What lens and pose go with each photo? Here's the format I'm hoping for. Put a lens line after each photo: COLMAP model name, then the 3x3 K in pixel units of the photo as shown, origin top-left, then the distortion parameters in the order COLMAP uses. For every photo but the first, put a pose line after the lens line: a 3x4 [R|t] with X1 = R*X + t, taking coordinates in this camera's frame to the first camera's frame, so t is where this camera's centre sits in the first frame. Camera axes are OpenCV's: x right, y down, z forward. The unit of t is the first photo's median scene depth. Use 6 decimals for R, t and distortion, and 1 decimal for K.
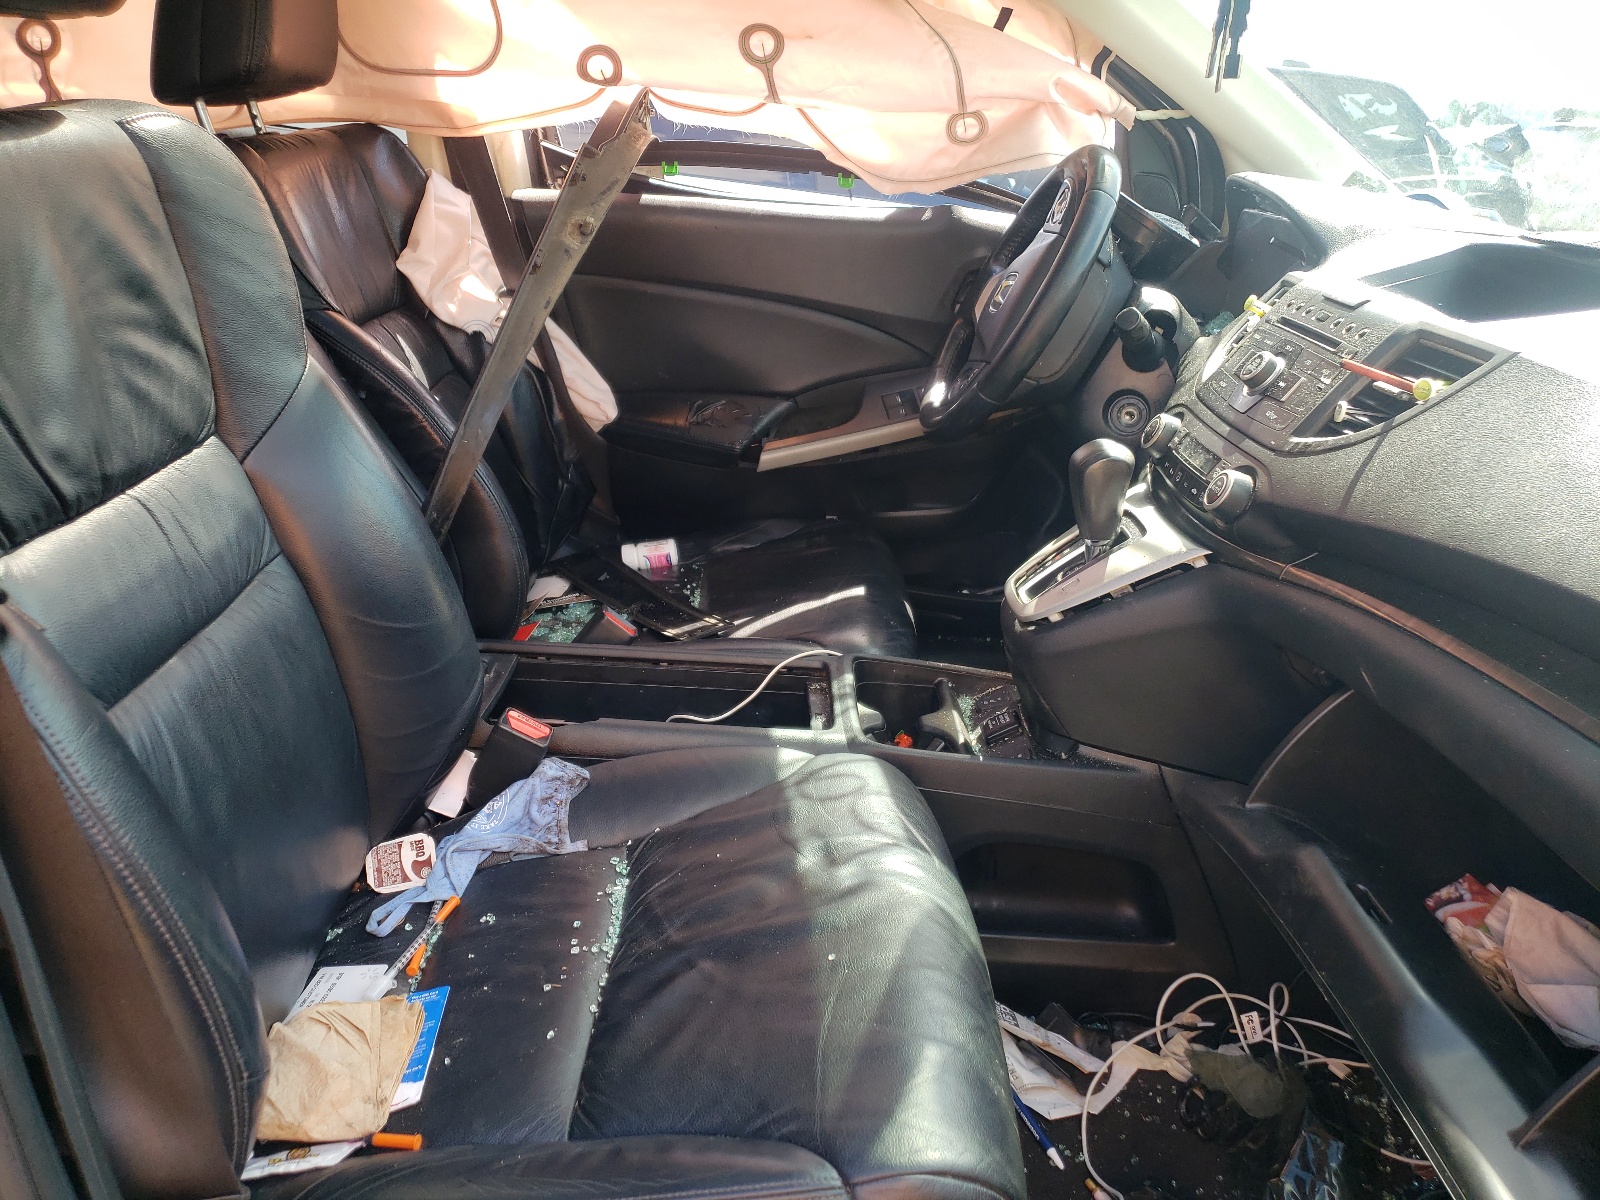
lens RADIAL K [[1187.0, 0, 807.2], [0, 1187.0, 567.9], [0, 0, 1]] dist [0.027956, -0.011229]
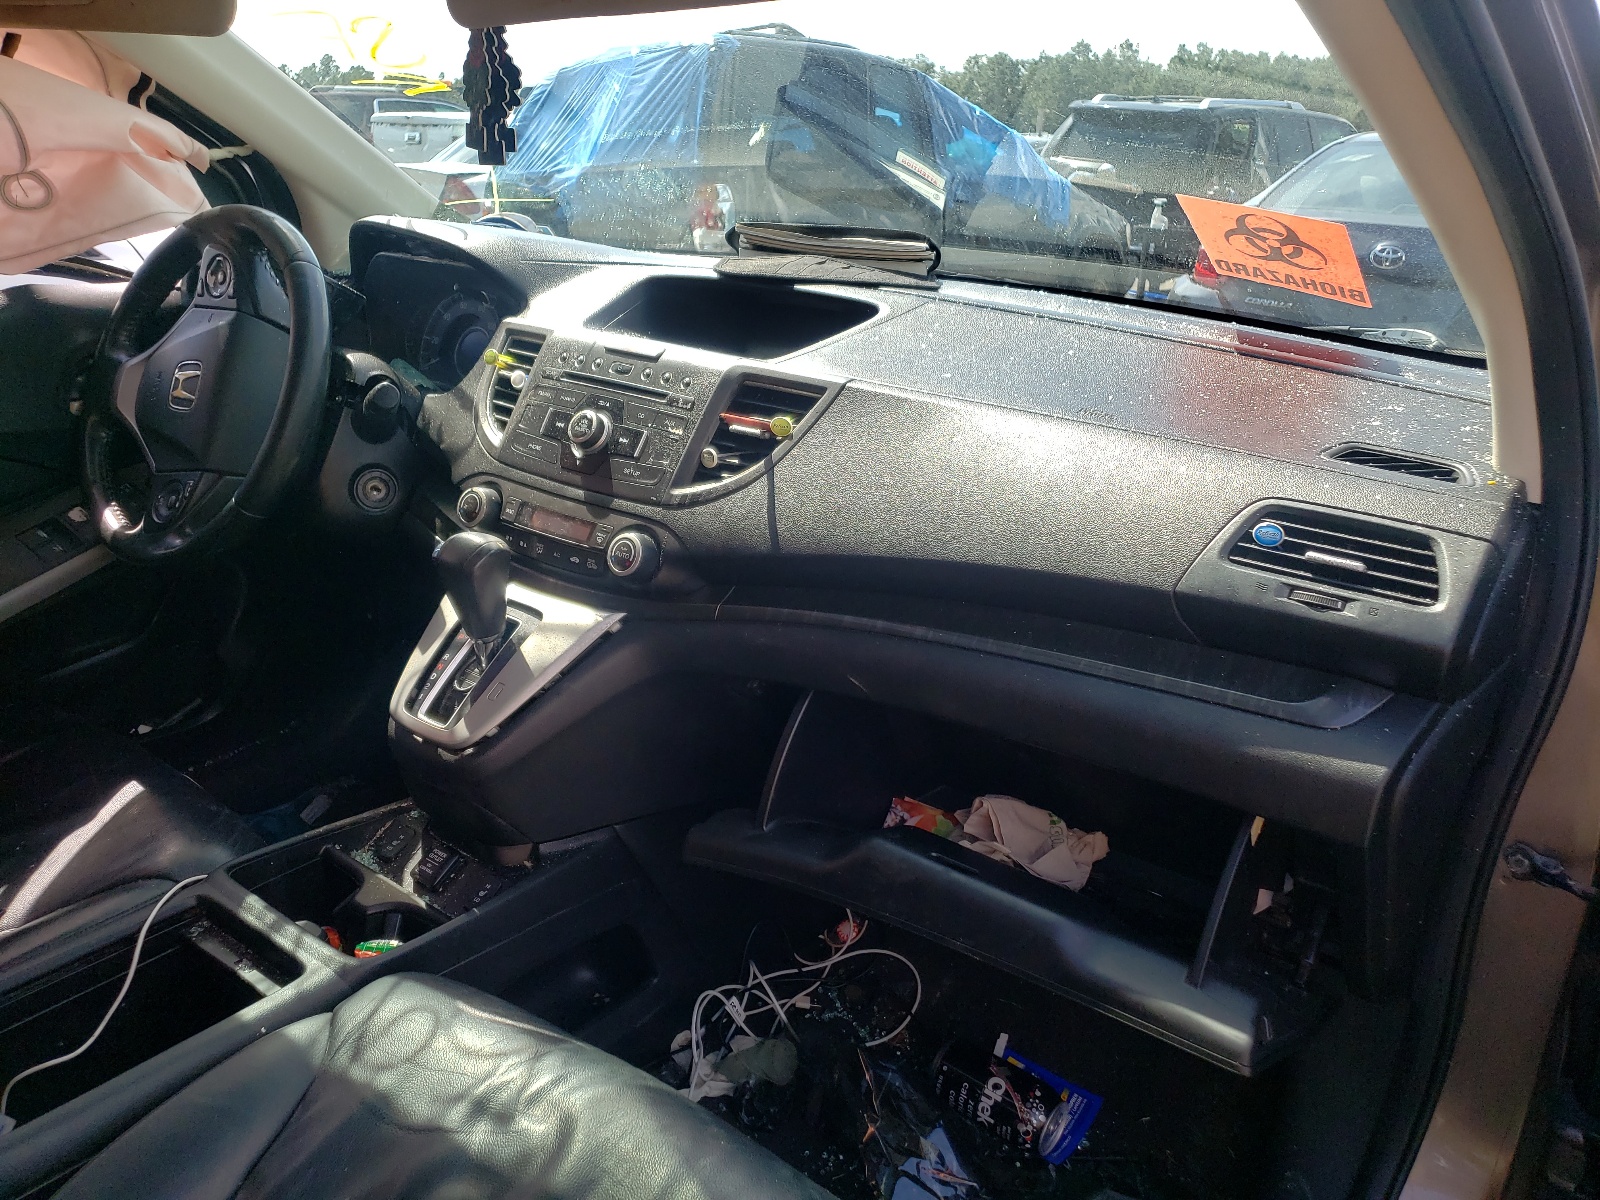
lens RADIAL K [[1187.0, 0, 807.2], [0, 1187.0, 567.9], [0, 0, 1]] dist [0.027956, -0.011229]
pose [[0.645777, -0.293136, 0.705013, -0.257465], [0.285367, 0.949112, 0.133239, -0.137945], [-0.708193, 0.115145, 0.696566, 0.173068]]
